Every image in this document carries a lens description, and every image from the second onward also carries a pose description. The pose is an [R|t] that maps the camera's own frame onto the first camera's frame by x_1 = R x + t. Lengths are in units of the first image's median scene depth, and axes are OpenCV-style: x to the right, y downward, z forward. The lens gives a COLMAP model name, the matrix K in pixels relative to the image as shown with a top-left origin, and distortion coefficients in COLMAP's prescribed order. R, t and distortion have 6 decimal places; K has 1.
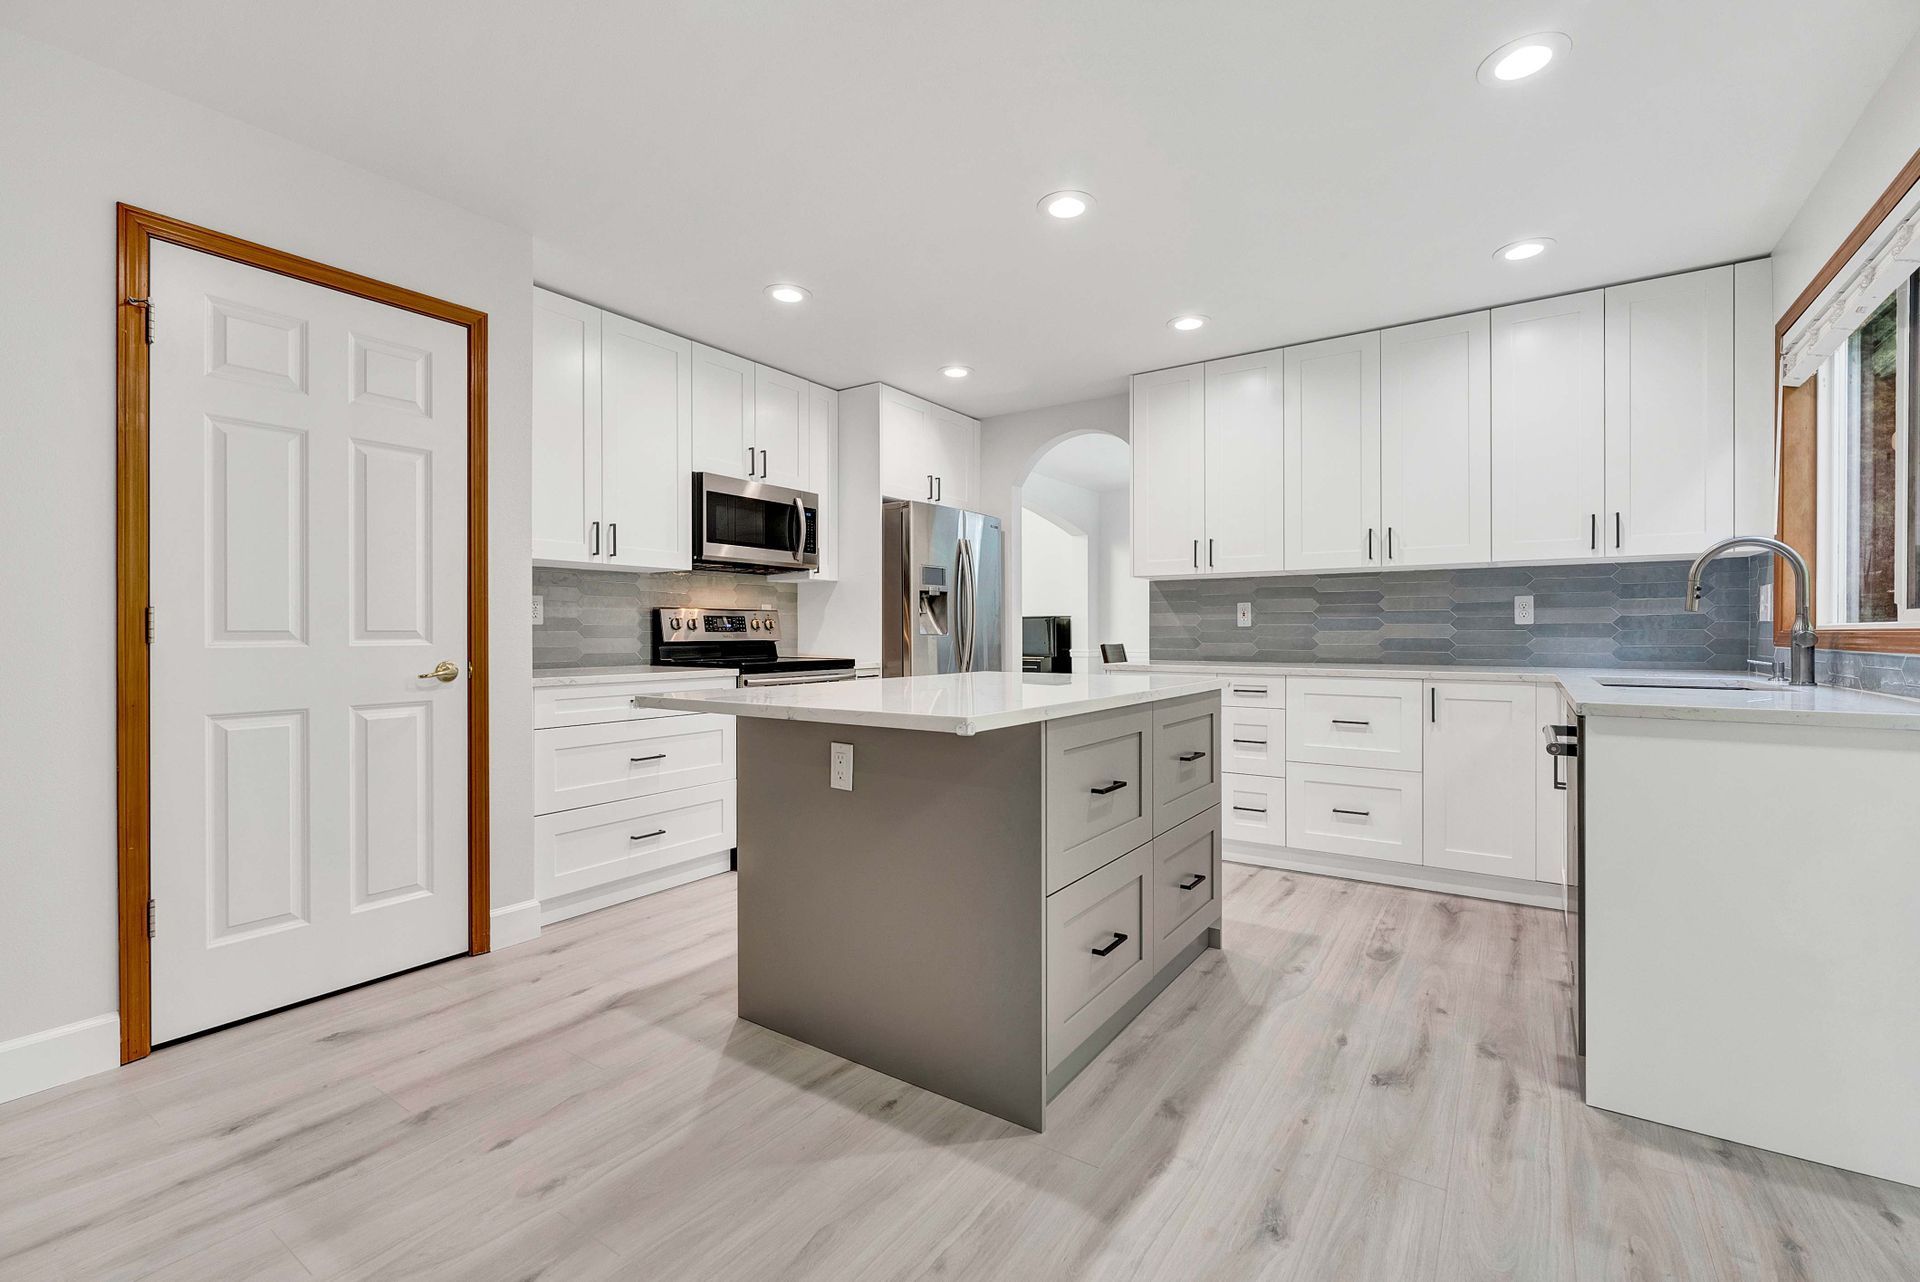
lens RADIAL K [[835.3, 0, 961.0], [0, 835.3, 628.1], [0, 0, 1]] dist [-0.000984, -0.001115]
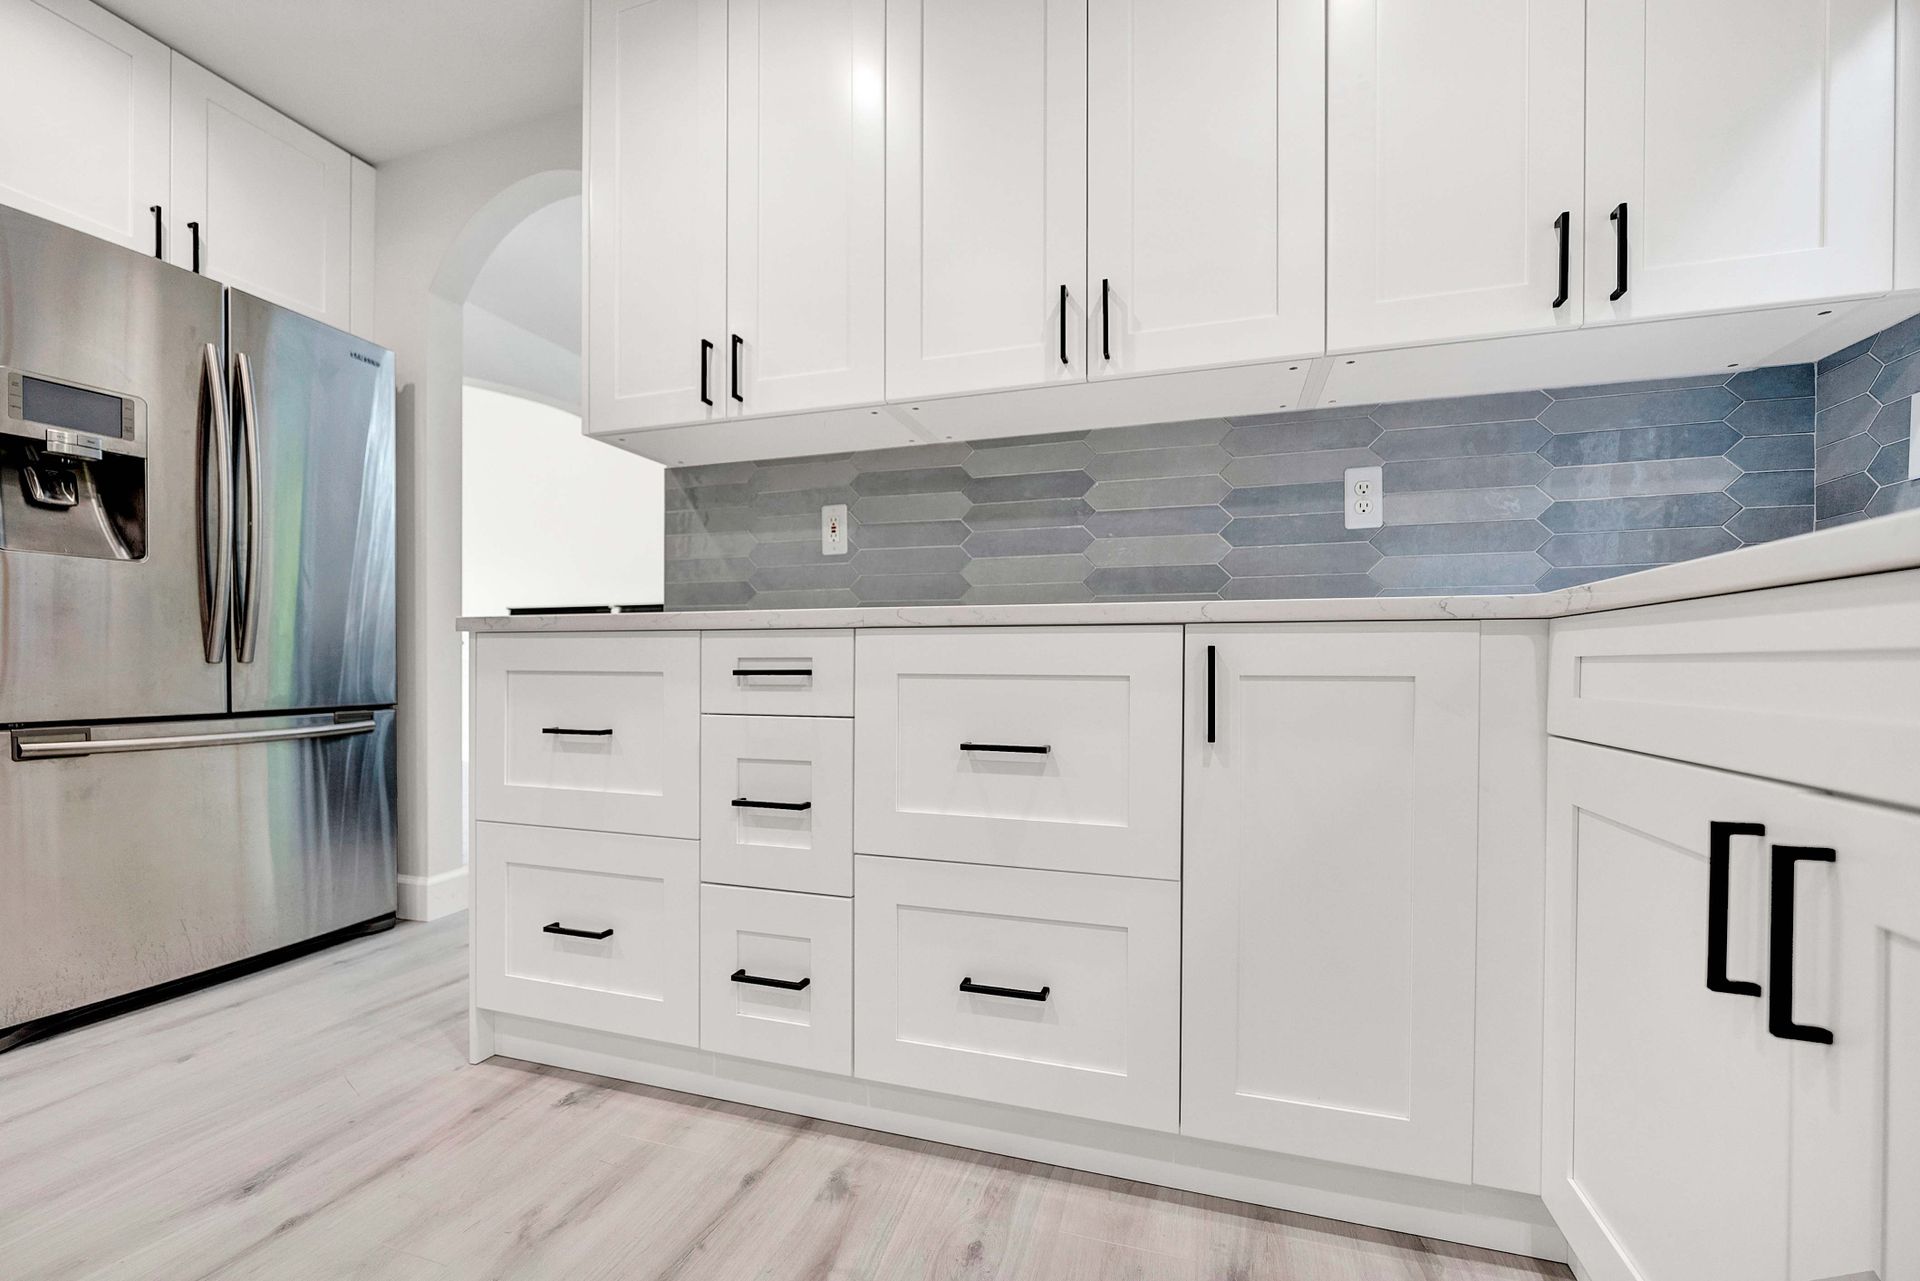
lens RADIAL K [[789.2, 0, 958.1], [0, 789.2, 667.7], [0, 0, 1]] dist [-0.003753, 0.000100]
pose [[0.959967, 0.000408, 0.280112, 0.315659], [-0.003635, 0.999933, 0.011001, 0.066569], [-0.280089, -0.011579, 0.959904, 0.606932]]
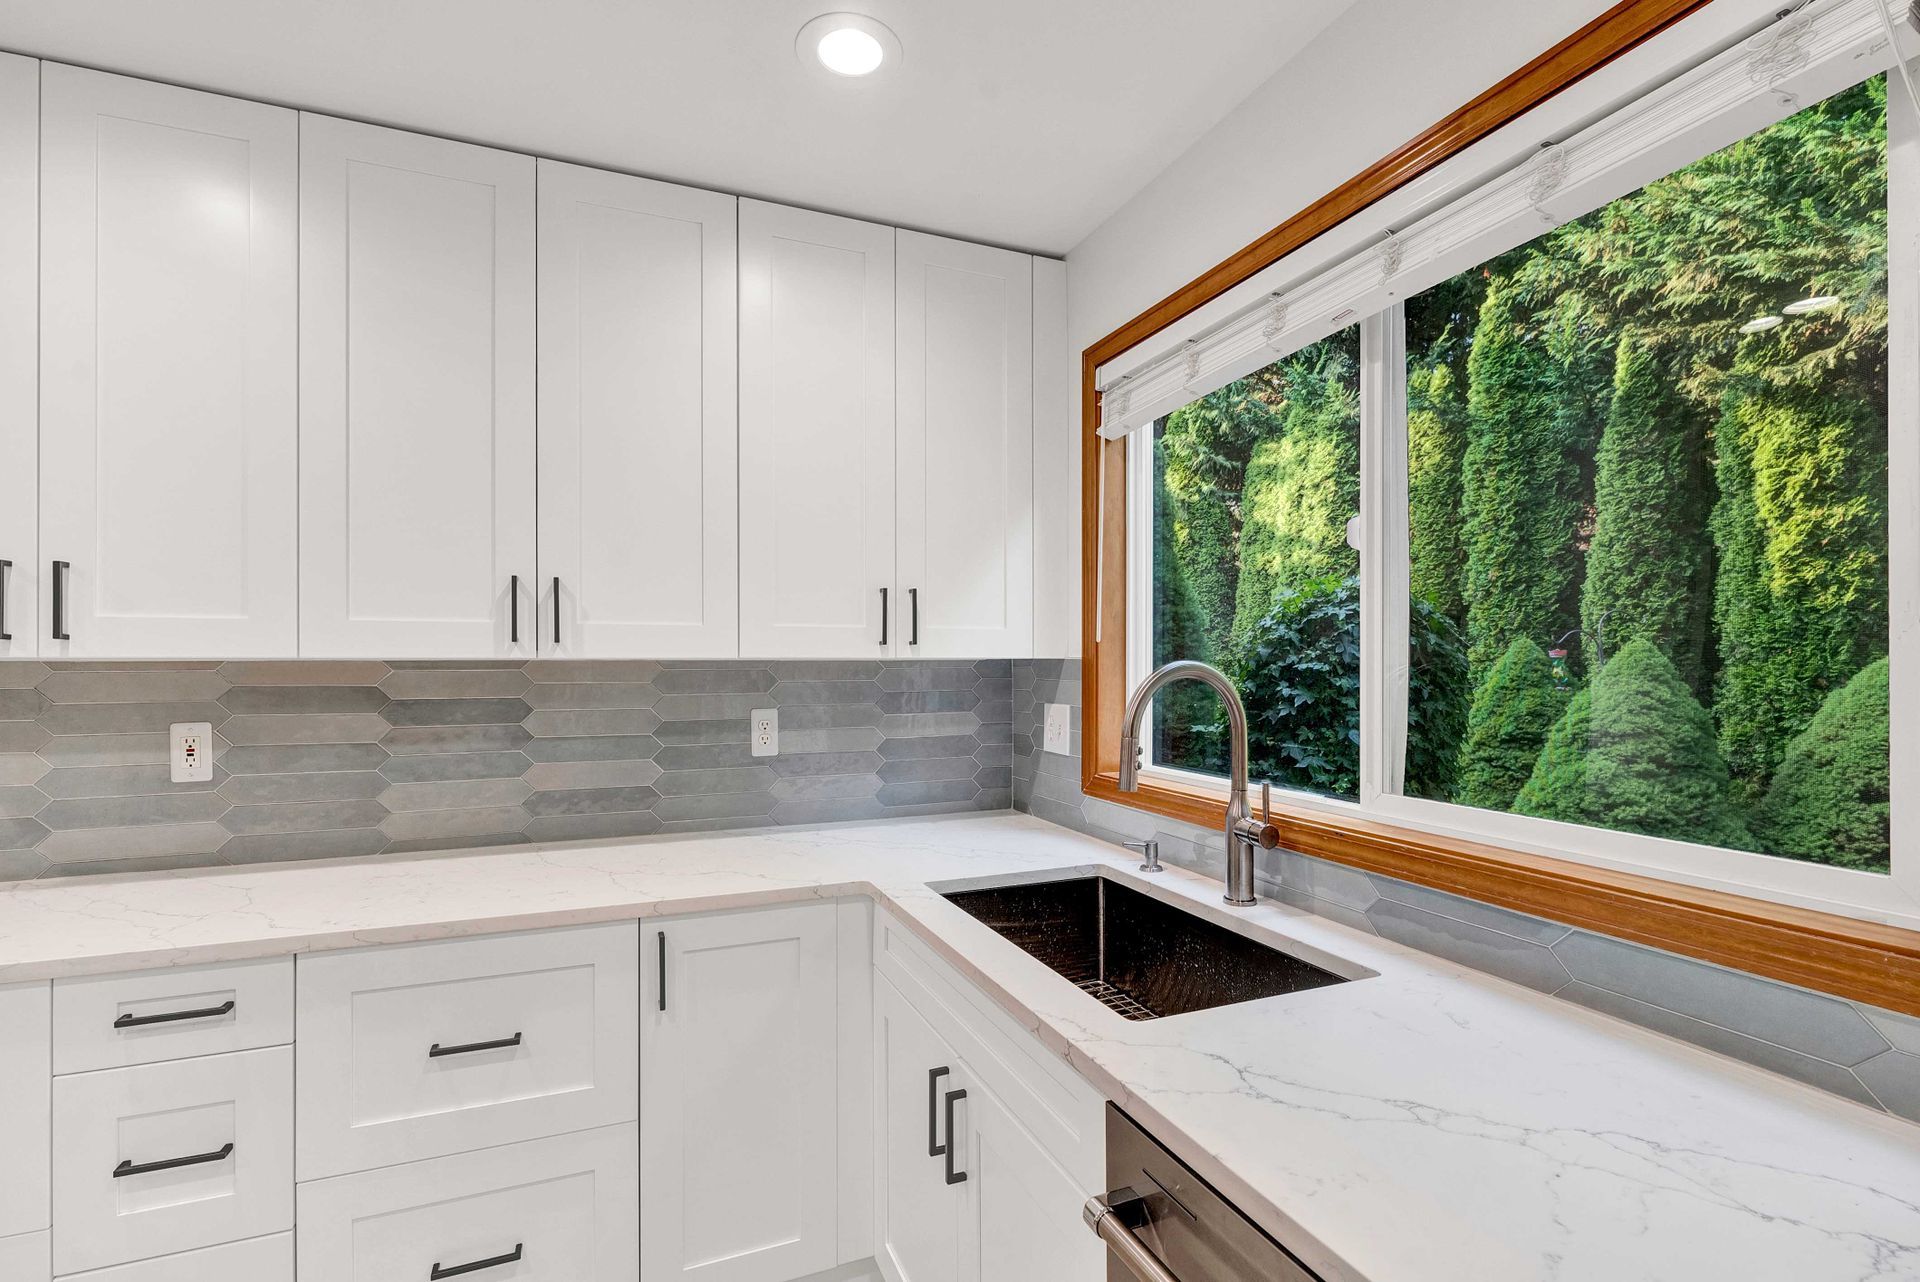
lens RADIAL K [[863.5, 0, 955.5], [0, 863.5, 668.5], [0, 0, 1]] dist [-0.001663, -0.000253]
pose [[0.555318, -0.001059, 0.831638, 0.220820], [-0.000892, 0.999998, 0.001869, -0.066196], [-0.831638, -0.001780, 0.555316, 0.512978]]
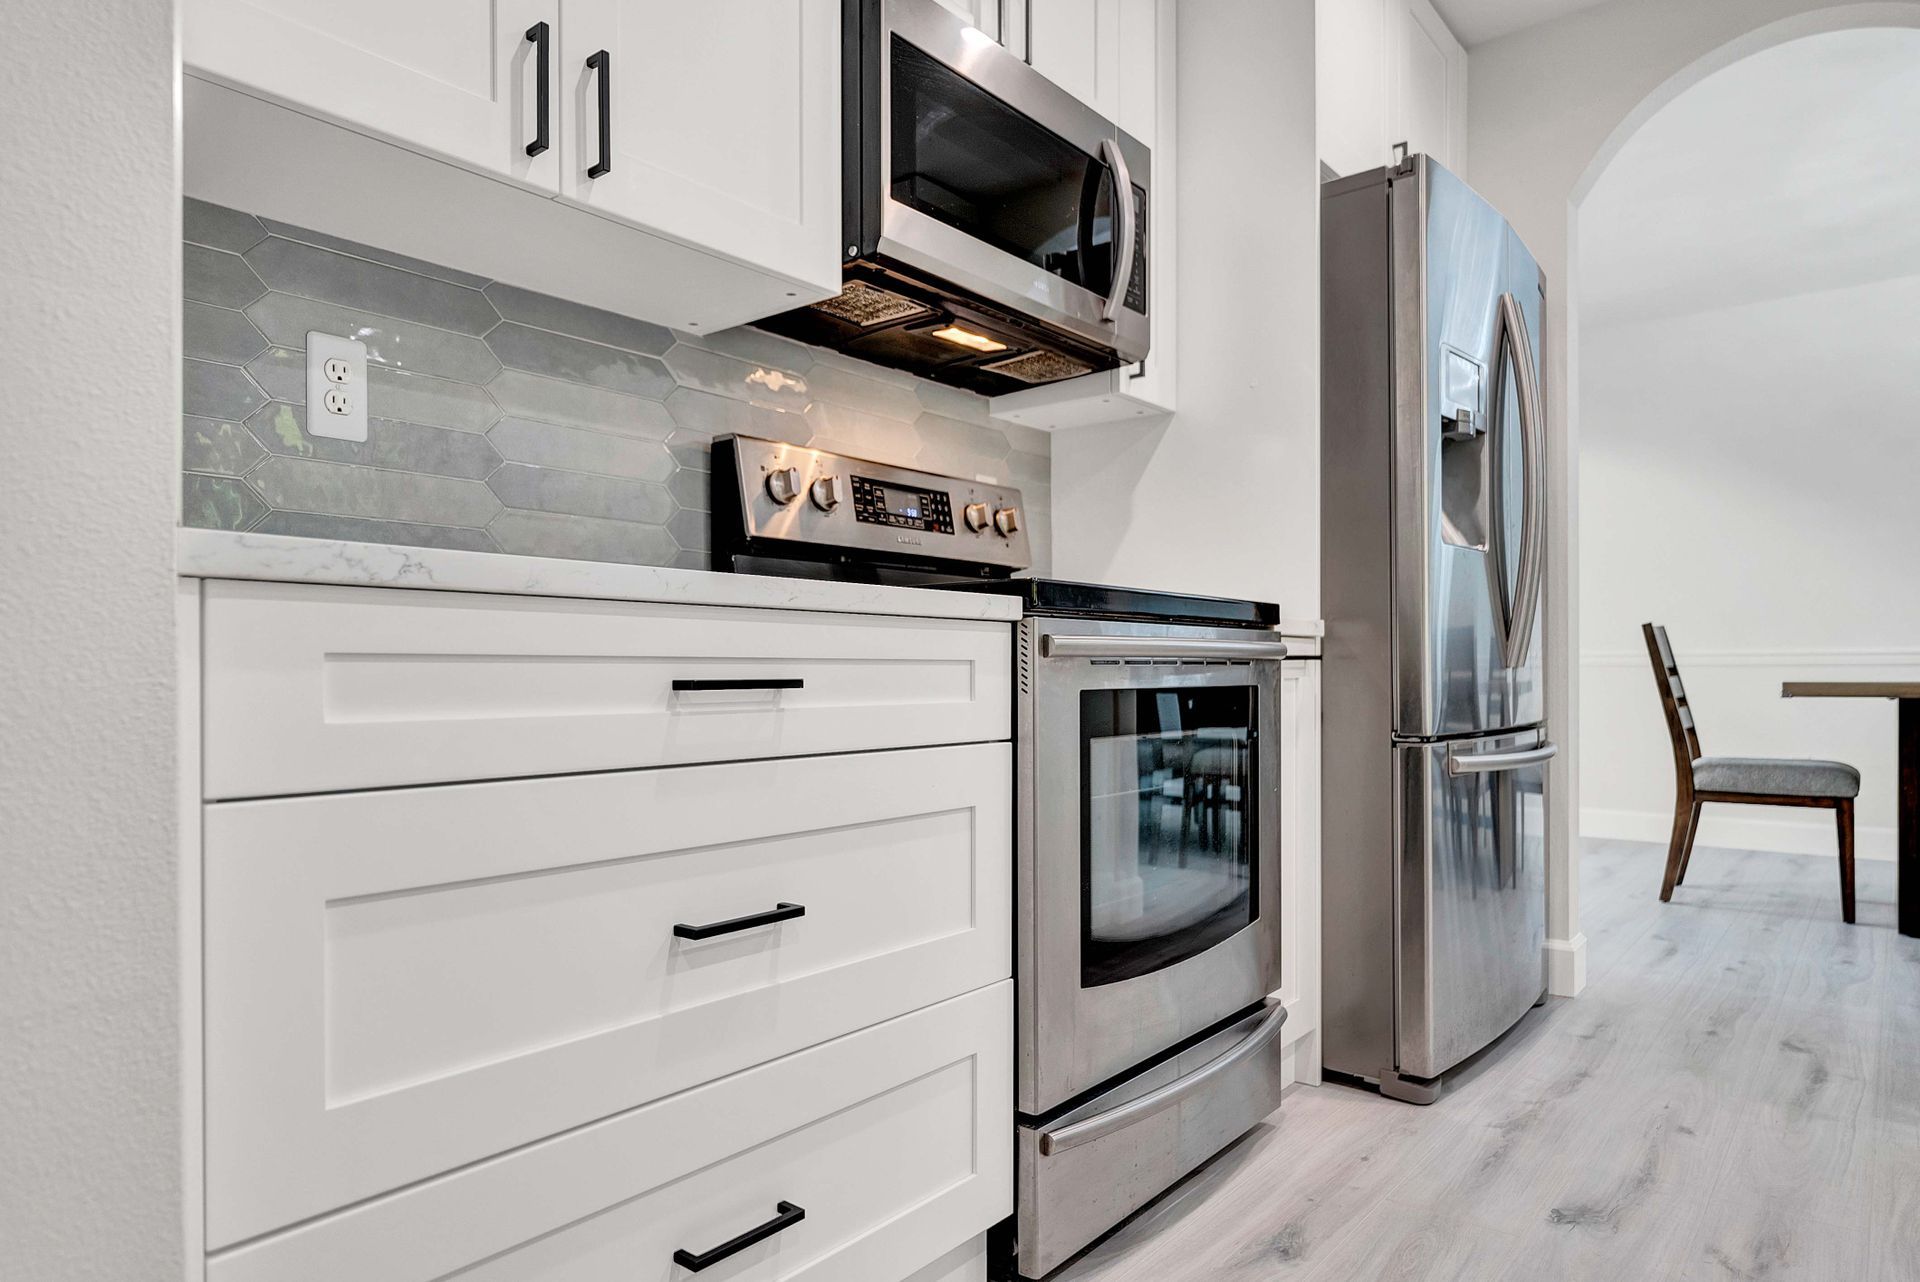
lens RADIAL K [[1161.0, 0, 956.4], [0, 1161.0, 675.9], [0, 0, 1]] dist [0.000145, -0.001032]
pose [[0.996101, 0.000784, -0.088221, -0.240309], [0.000125, 0.999947, 0.010299, 0.068221], [0.088225, -0.010270, 0.996048, 0.568396]]
